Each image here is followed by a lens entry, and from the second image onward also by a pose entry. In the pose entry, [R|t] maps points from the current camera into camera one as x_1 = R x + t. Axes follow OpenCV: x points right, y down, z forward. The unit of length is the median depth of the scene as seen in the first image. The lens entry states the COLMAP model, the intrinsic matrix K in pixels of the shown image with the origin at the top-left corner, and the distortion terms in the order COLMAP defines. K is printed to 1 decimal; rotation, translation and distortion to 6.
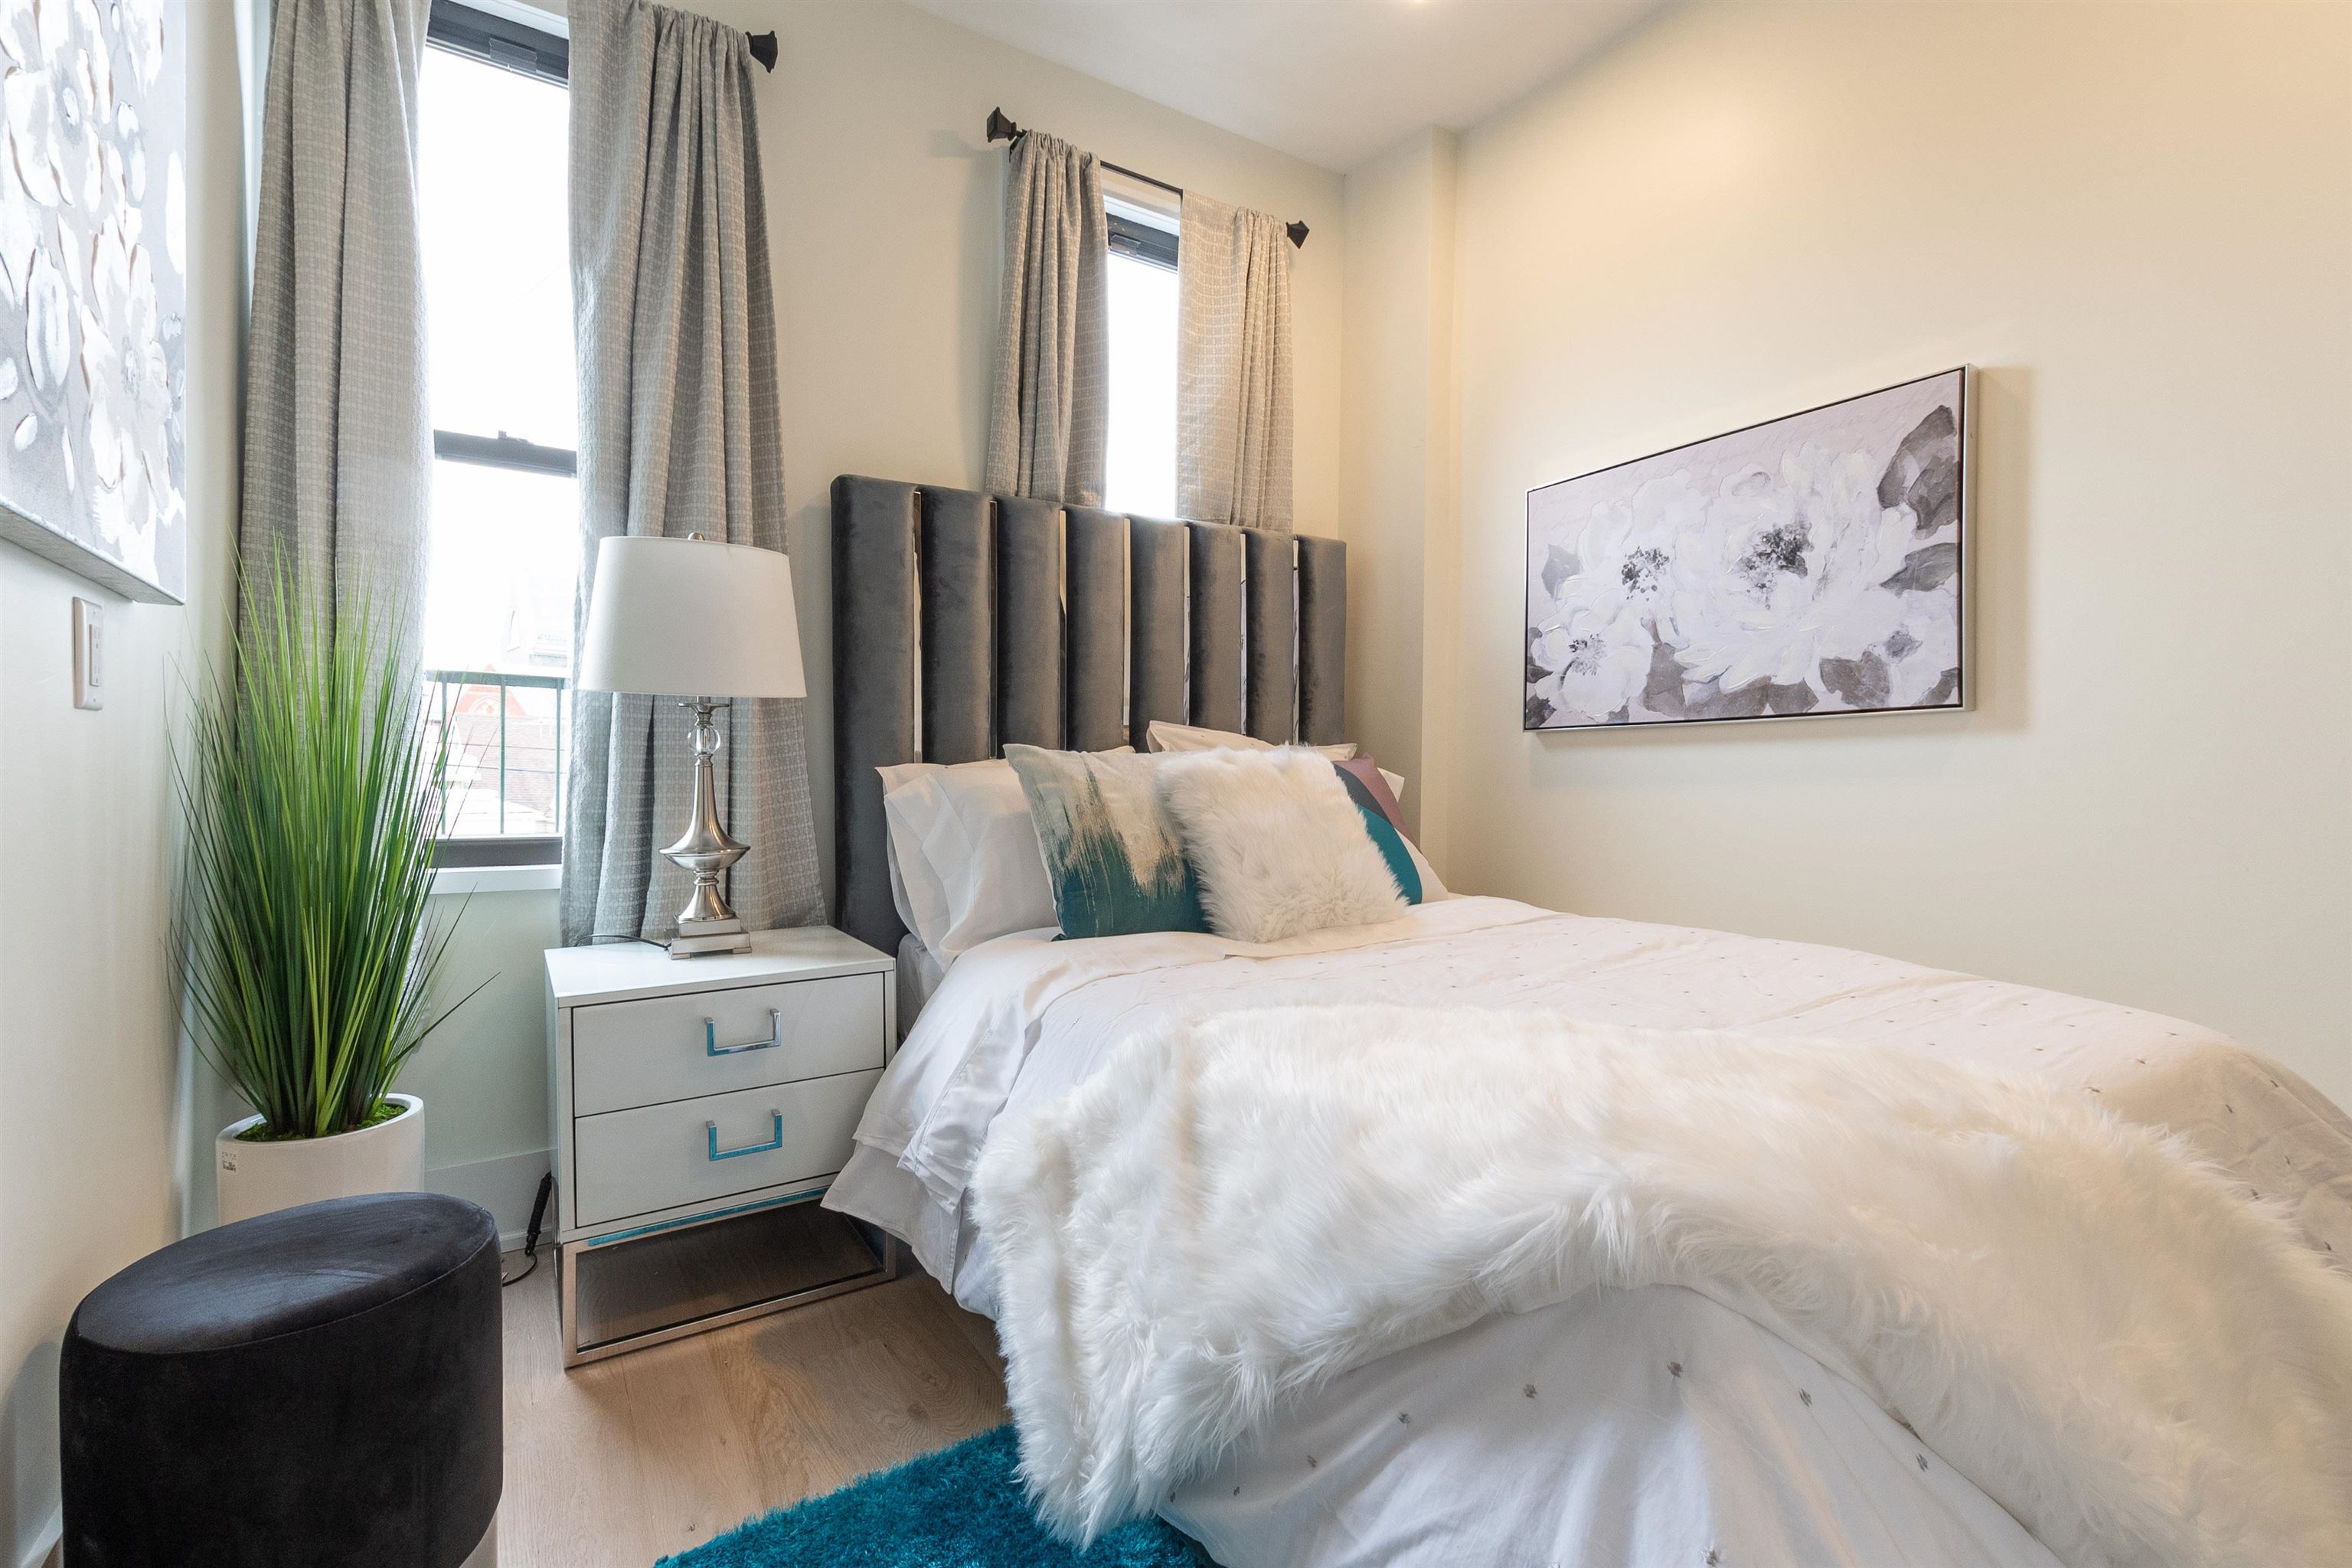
lens RADIAL K [[915.7, 0, 987.1], [0, 915.7, 774.6], [0, 0, 1]] dist [0.002182, -0.000136]
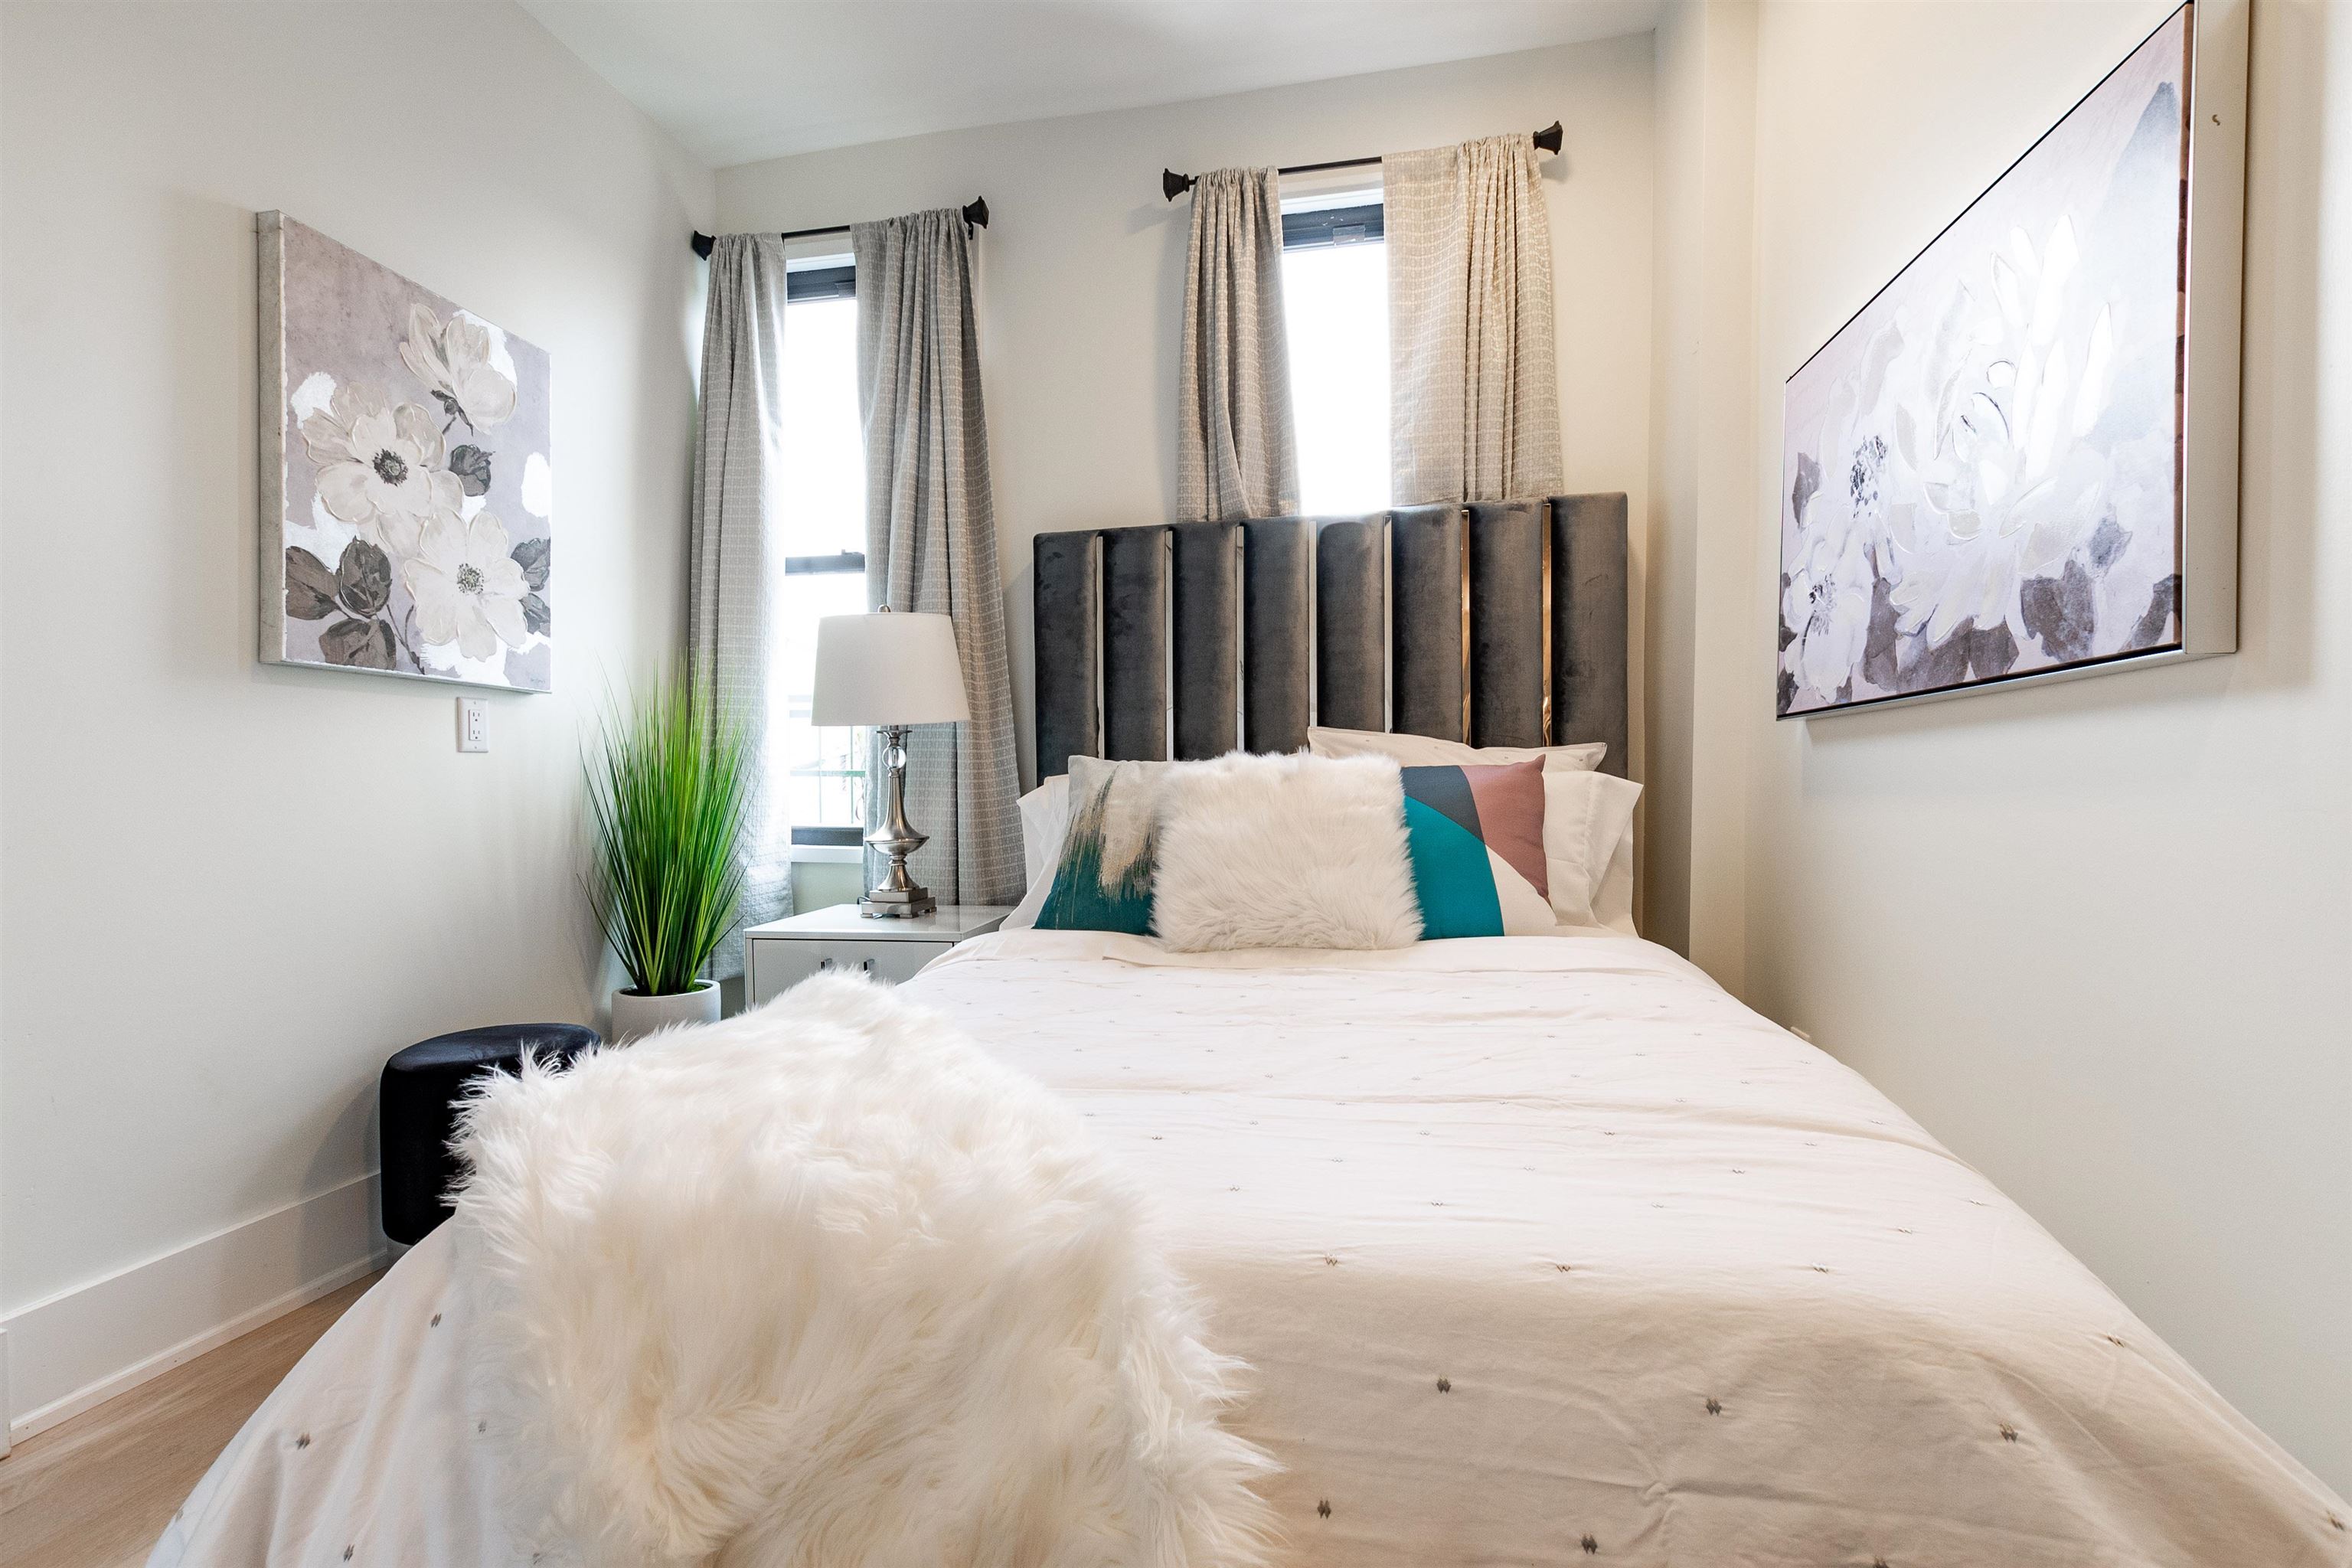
lens RADIAL K [[839.9, 0, 1124.3], [0, 839.9, 780.5], [0, 0, 1]] dist [0.009719, -0.003086]
pose [[0.803176, -0.004135, -0.595727, 0.649753], [0.003686, 0.999991, -0.001971, -0.000276], [0.595730, -0.000613, 0.803185, 0.191475]]
